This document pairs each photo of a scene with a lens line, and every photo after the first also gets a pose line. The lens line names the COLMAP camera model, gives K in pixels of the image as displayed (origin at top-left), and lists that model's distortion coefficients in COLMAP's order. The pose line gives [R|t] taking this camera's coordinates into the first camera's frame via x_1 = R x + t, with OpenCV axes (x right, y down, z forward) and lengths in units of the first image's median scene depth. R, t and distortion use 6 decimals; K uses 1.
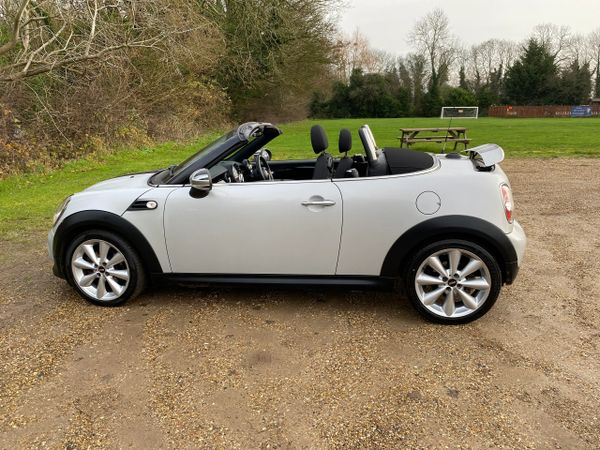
lens RADIAL K [[463.5, 0, 300.8], [0, 463.5, 227.5], [0, 0, 1]] dist [0.021535, -0.029636]
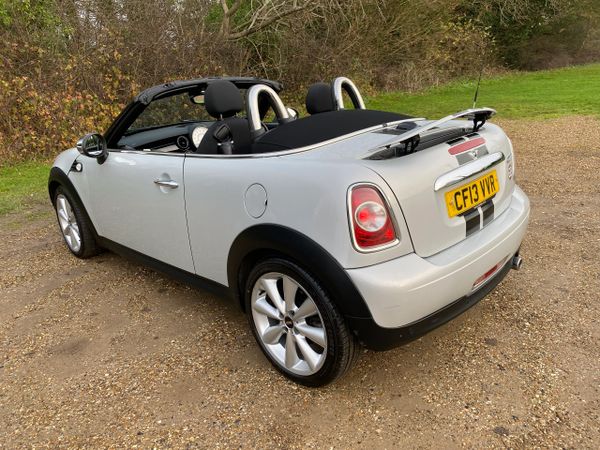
lens RADIAL K [[463.5, 0, 302.9], [0, 463.5, 224.4], [0, 0, 1]] dist [0.021535, -0.029636]
pose [[0.820024, 0.151022, -0.552045, 0.152088], [-0.094398, 0.987036, 0.129800, -0.024139], [0.564491, -0.054328, 0.823650, 0.103200]]
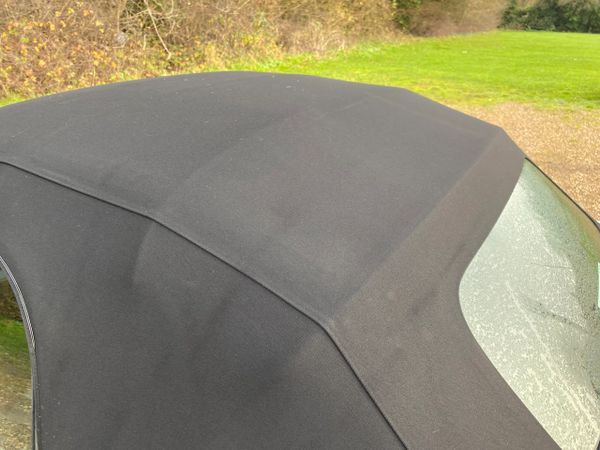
lens RADIAL K [[463.5, 0, 303.5], [0, 463.5, 209.5], [0, 0, 1]] dist [0.021535, -0.029636]
pose [[0.931837, 0.176946, -0.316811, 0.046100], [-0.126392, 0.976650, 0.173721, -0.062478], [0.340153, -0.121837, 0.932444, 0.195919]]
